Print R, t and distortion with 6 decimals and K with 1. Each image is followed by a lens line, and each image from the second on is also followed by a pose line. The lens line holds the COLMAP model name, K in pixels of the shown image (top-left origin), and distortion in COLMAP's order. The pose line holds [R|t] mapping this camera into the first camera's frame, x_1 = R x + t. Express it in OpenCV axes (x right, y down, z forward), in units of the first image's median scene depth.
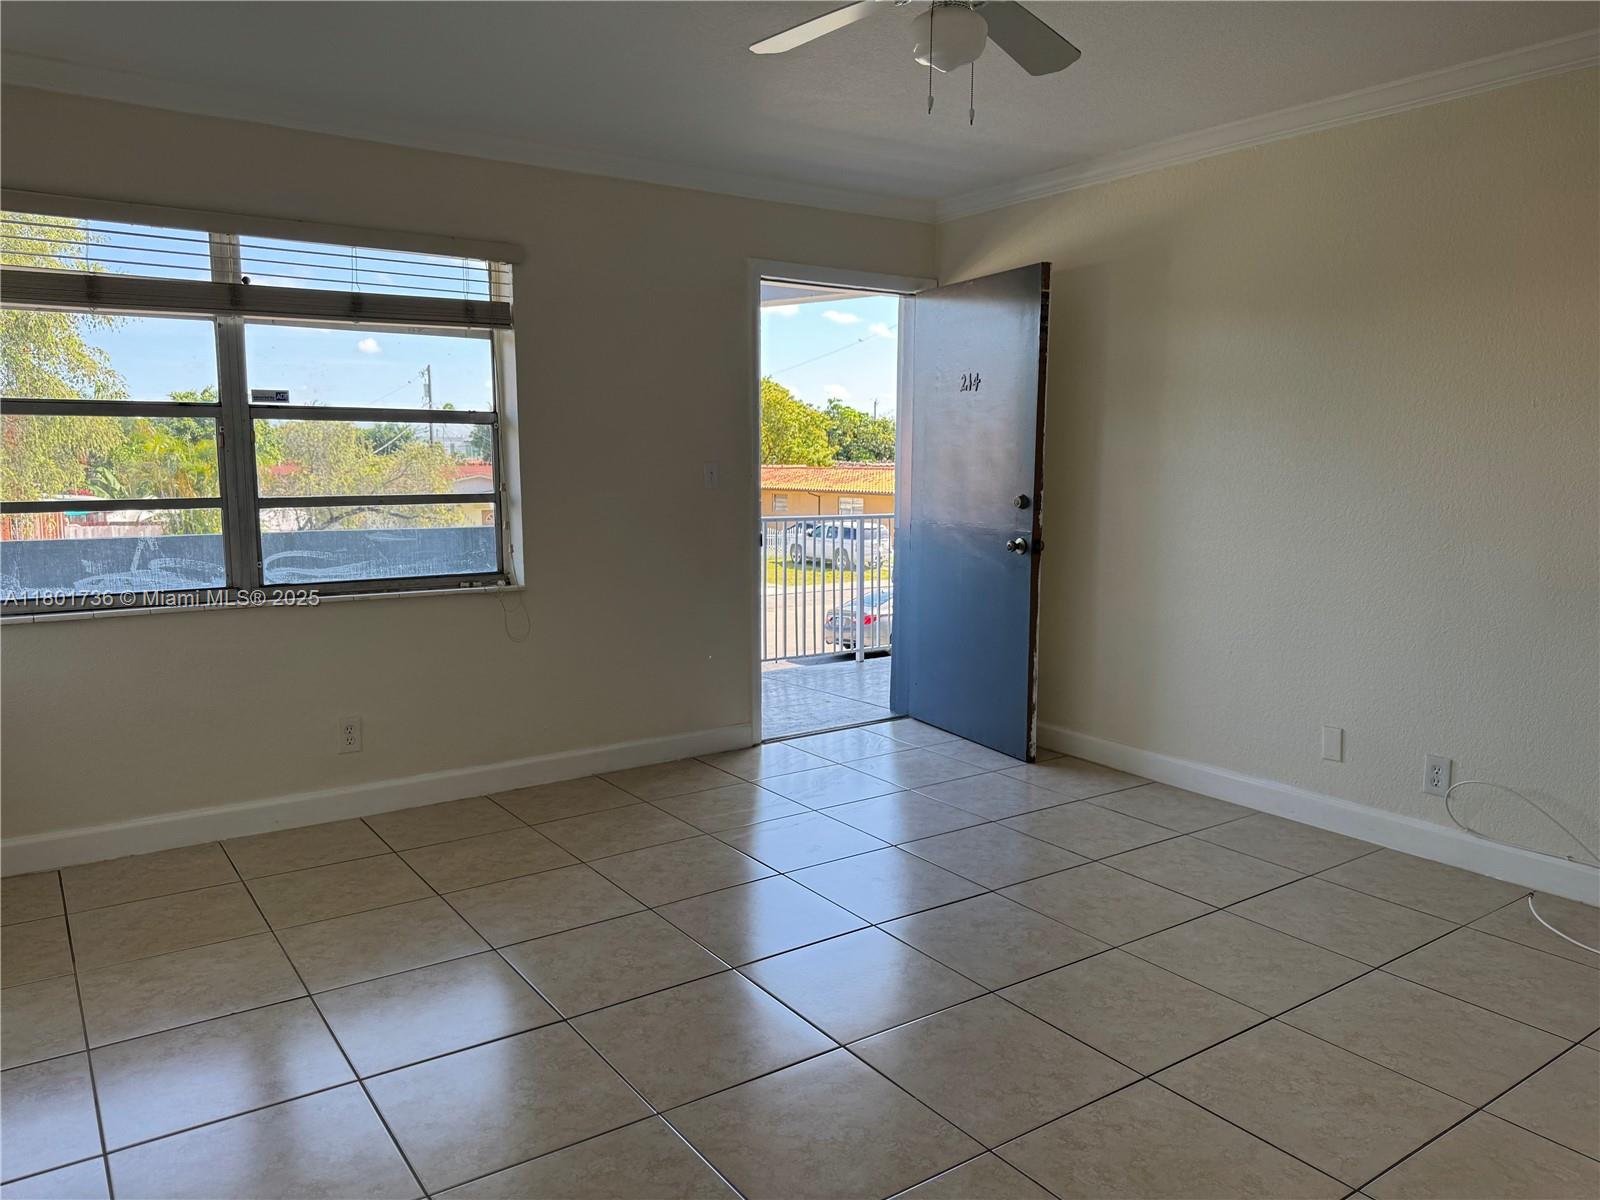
lens RADIAL K [[1133.5, 0, 804.5], [0, 1133.5, 591.5], [0, 0, 1]] dist [0.052609, -0.019228]
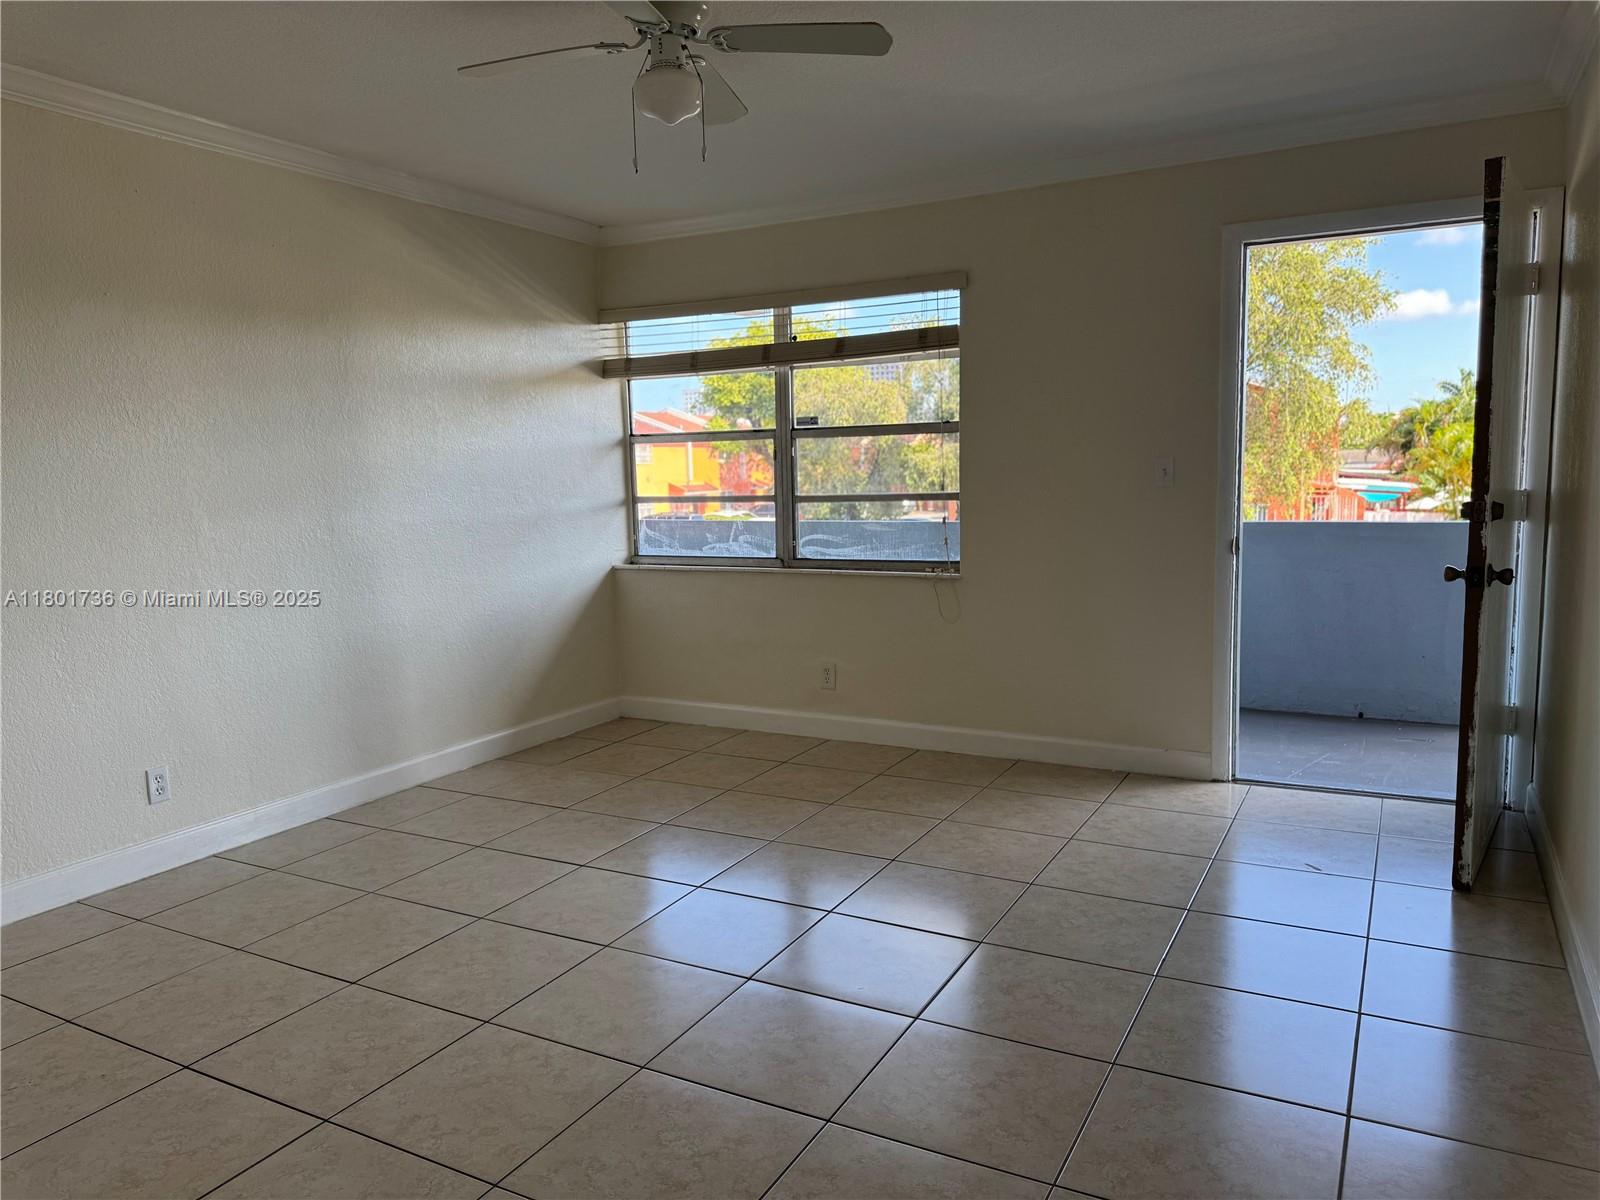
lens RADIAL K [[1133.5, 0, 804.0], [0, 1133.5, 611.5], [0, 0, 1]] dist [0.052609, -0.019228]
pose [[0.440209, 0.107764, -0.891405, 0.759403], [-0.081052, 0.993488, 0.080078, -0.051769], [0.894230, 0.036999, 0.446077, 0.396184]]
